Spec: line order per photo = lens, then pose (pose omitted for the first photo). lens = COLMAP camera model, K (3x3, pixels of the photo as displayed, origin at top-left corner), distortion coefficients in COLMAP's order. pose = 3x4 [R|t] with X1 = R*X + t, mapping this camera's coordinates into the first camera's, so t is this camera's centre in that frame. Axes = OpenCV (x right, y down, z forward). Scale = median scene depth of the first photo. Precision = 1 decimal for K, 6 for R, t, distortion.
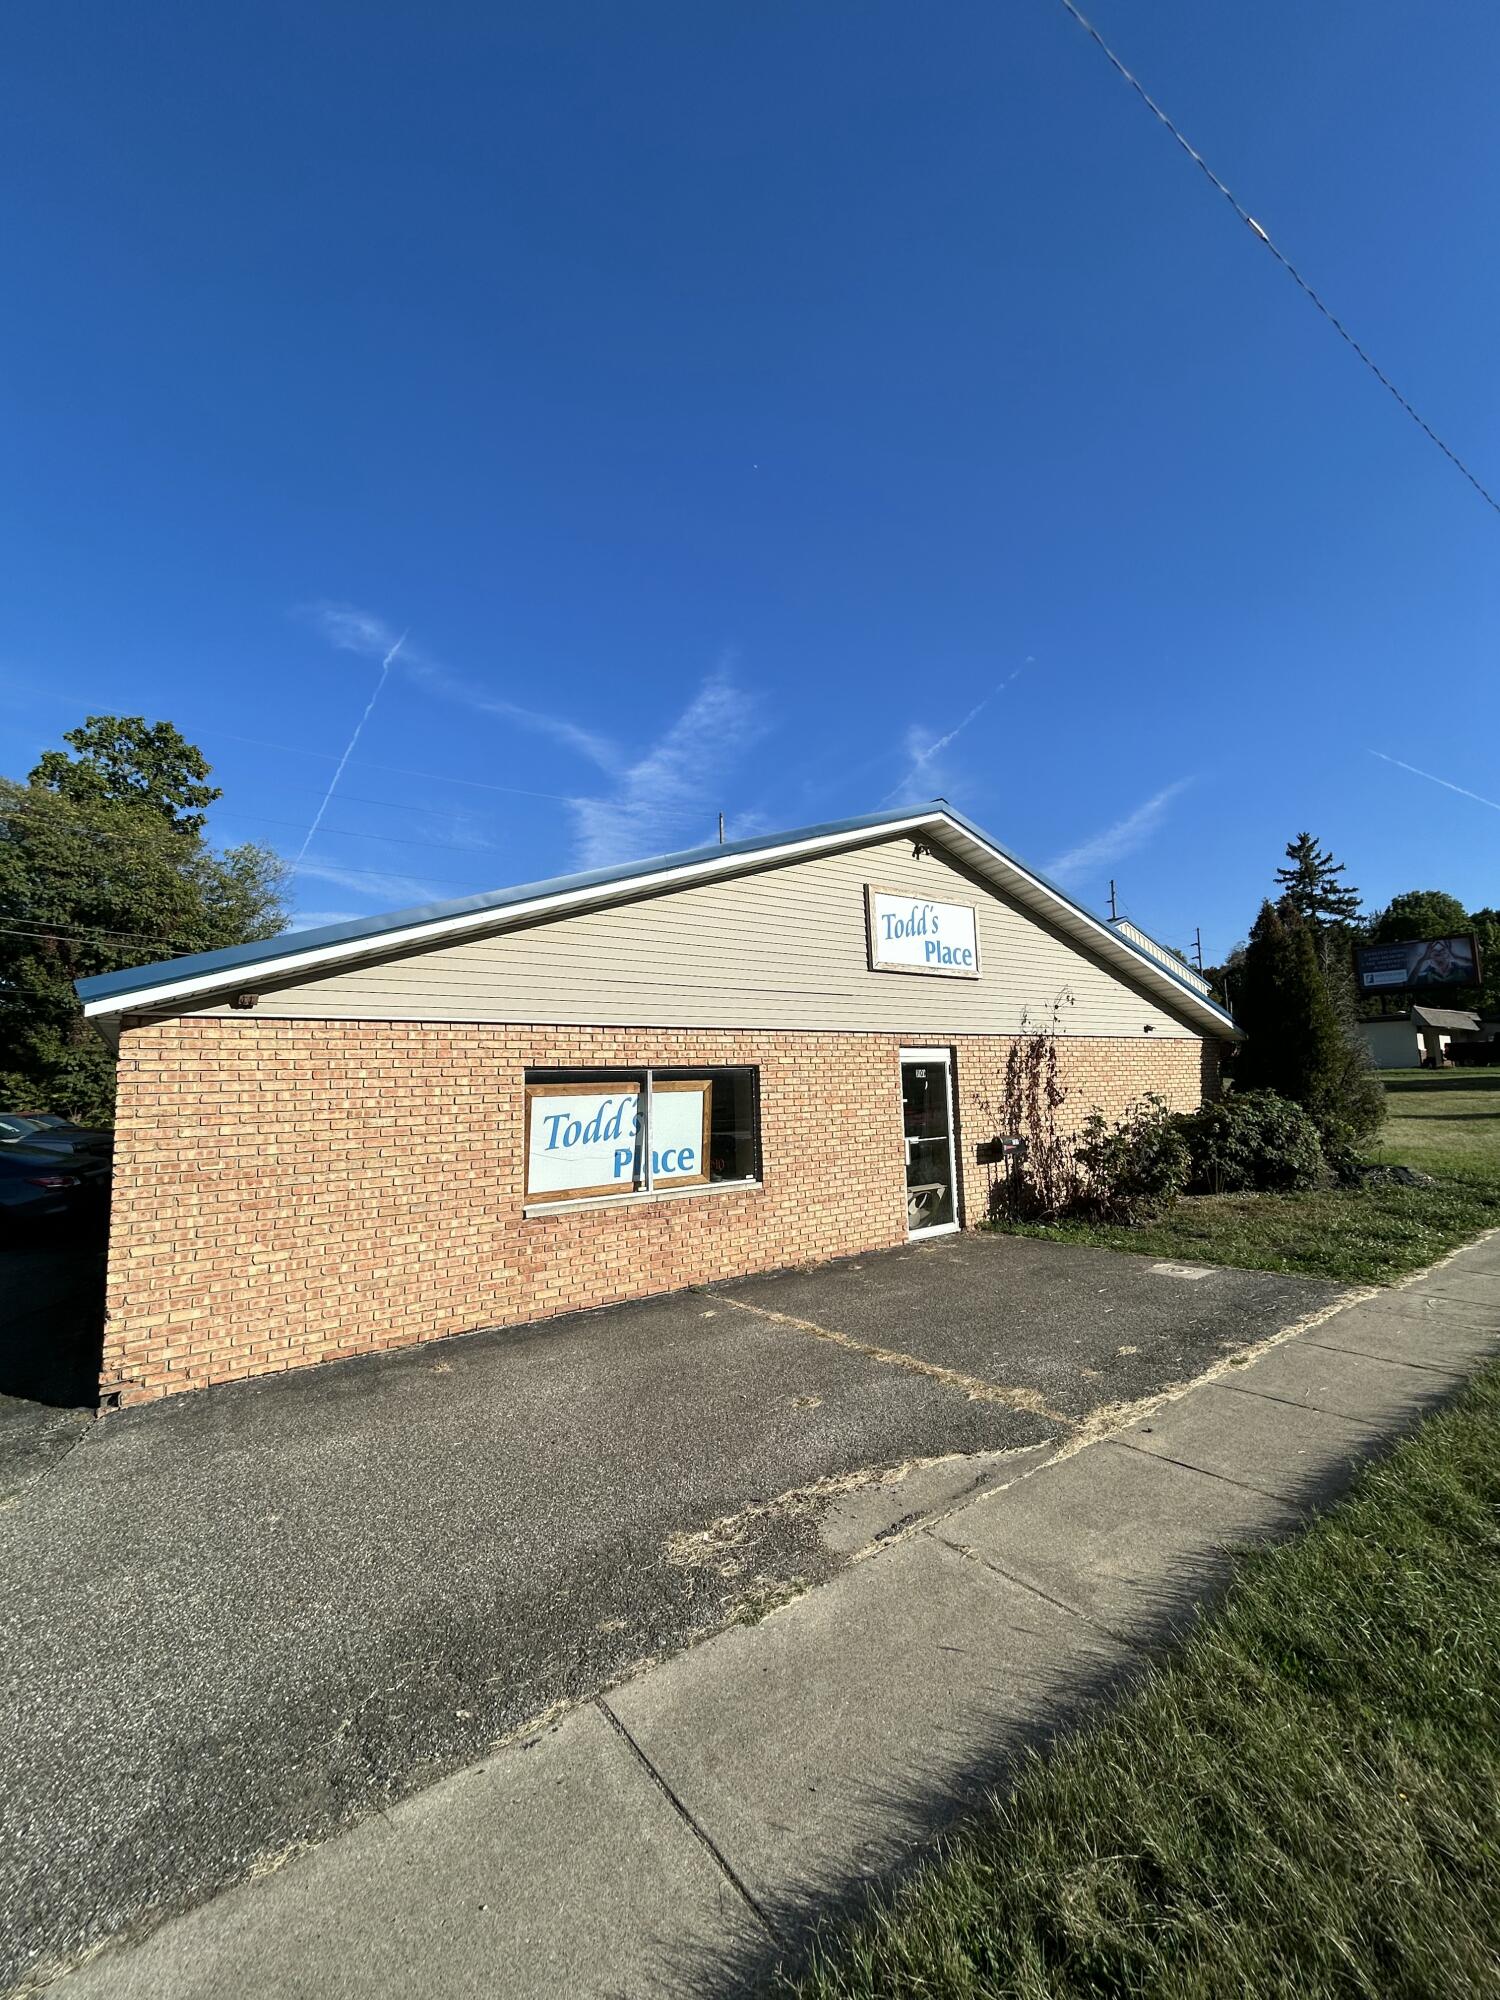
lens RADIAL K [[803.4, 0, 744.5], [0, 803.4, 999.3], [0, 0, 1]] dist [-0.000182, -0.000086]
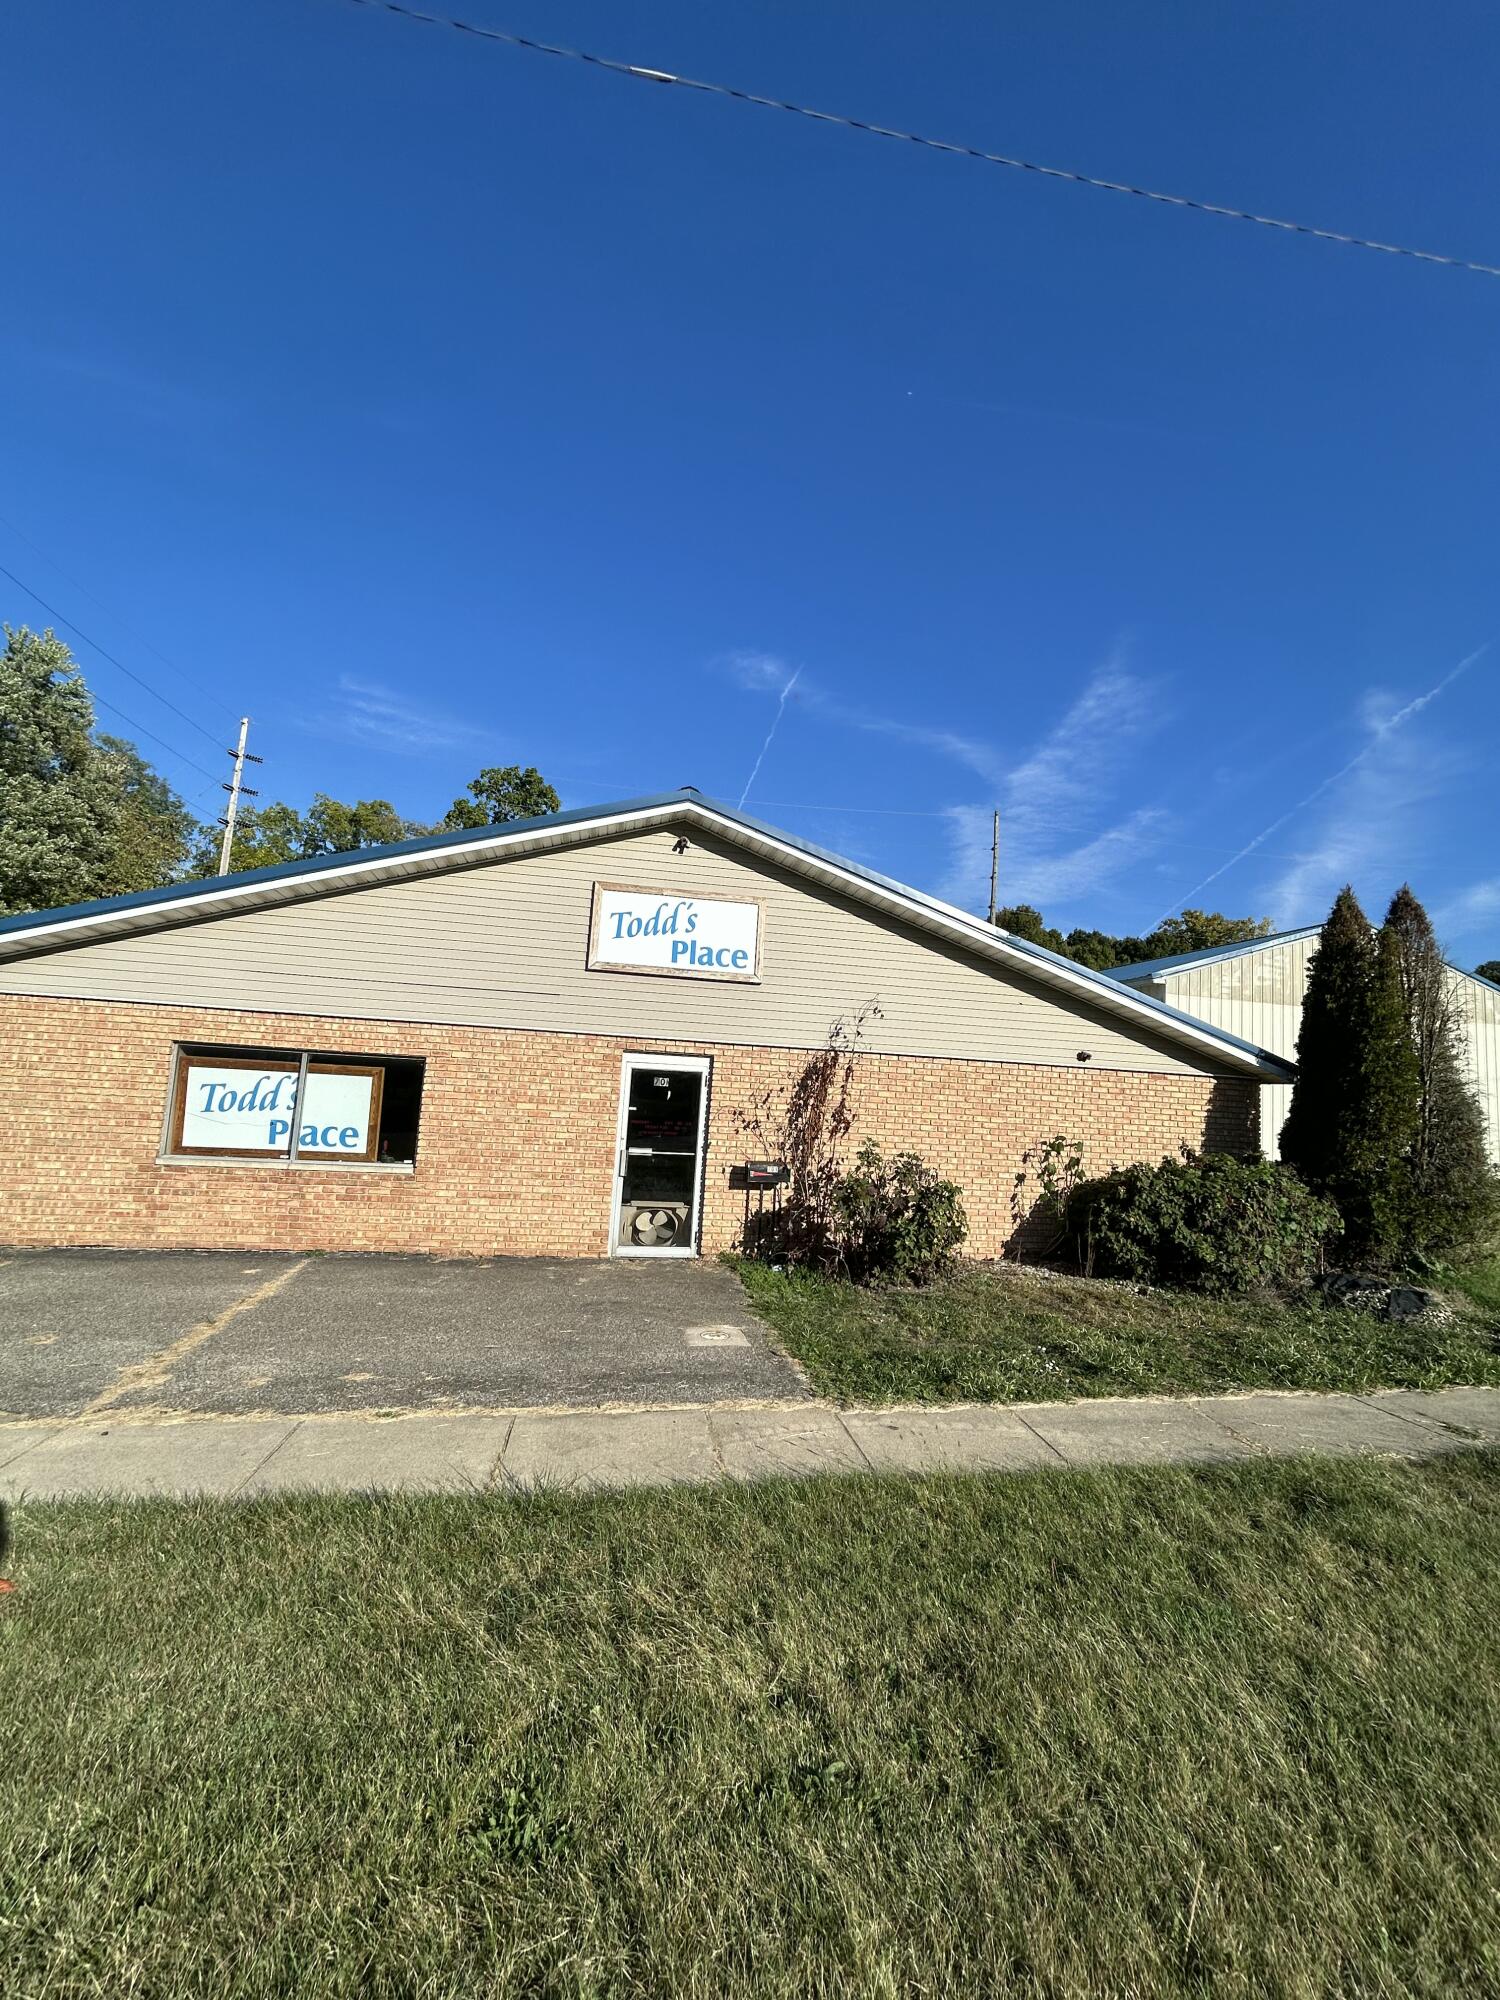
lens RADIAL K [[797.1, 0, 752.9], [0, 797.1, 994.9], [0, 0, 1]] dist [-0.006064, -0.000532]
pose [[0.899254, 0.031459, -0.436293, 0.707412], [-0.037972, 0.999259, -0.006214, -0.007219], [0.435775, 0.022155, 0.899783, 0.205811]]
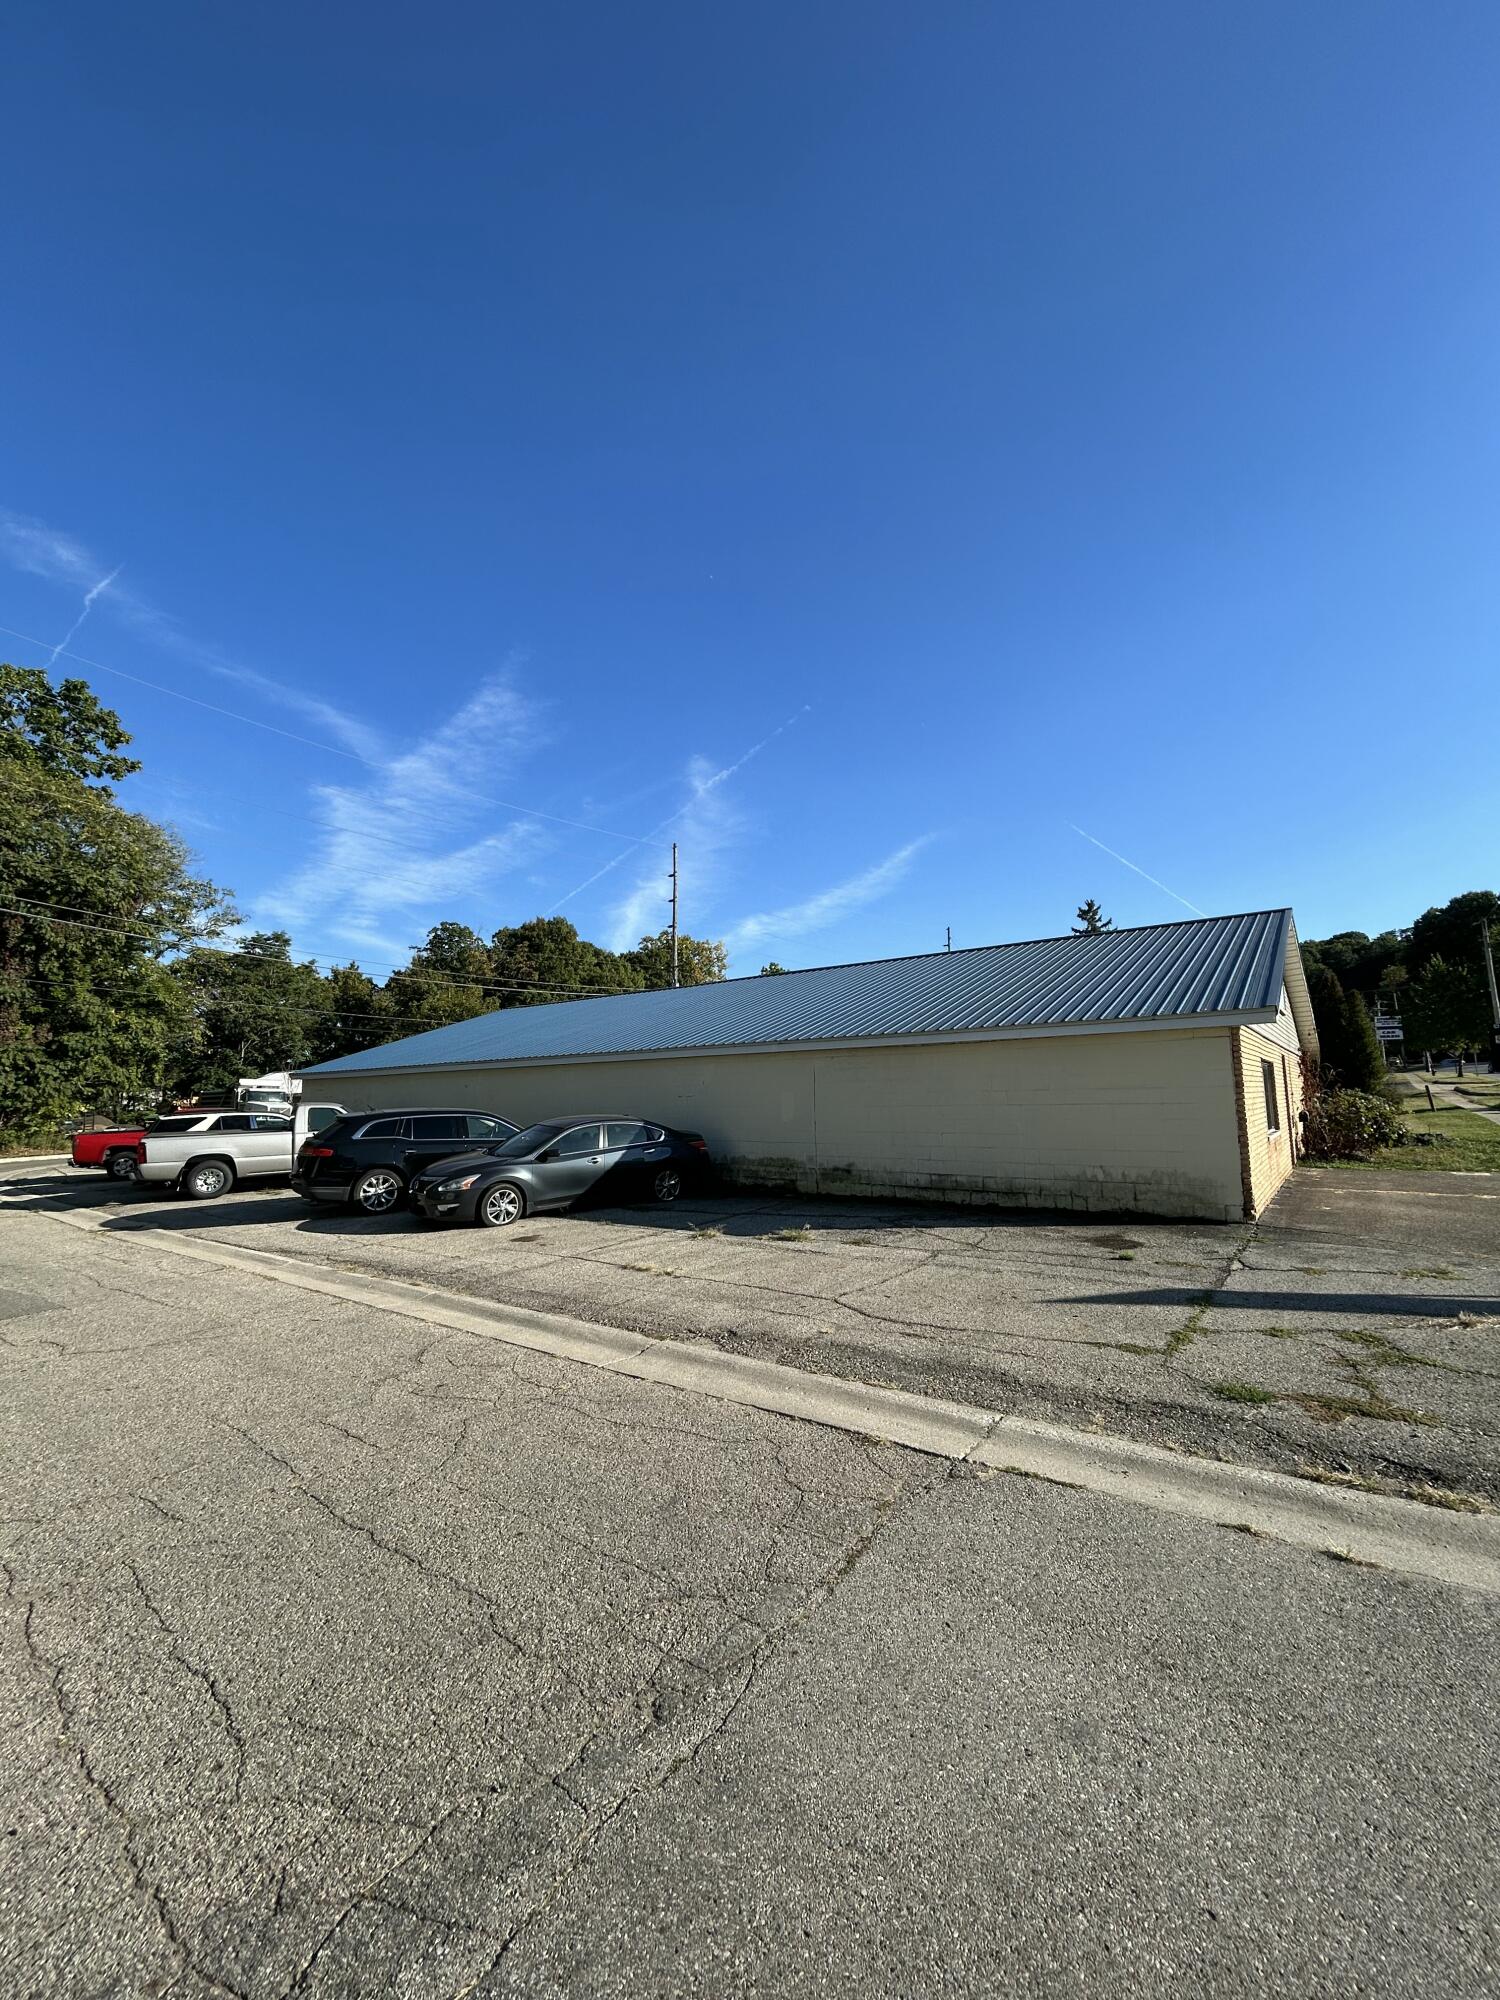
lens RADIAL K [[808.9, 0, 752.4], [0, 808.9, 1003.4], [0, 0, 1]] dist [0.000138, 0.000253]
pose [[0.955549, 0.042456, 0.291759, -0.988486], [-0.036199, 0.998985, -0.026814, 0.029440], [-0.292601, 0.015061, 0.956116, -0.239643]]
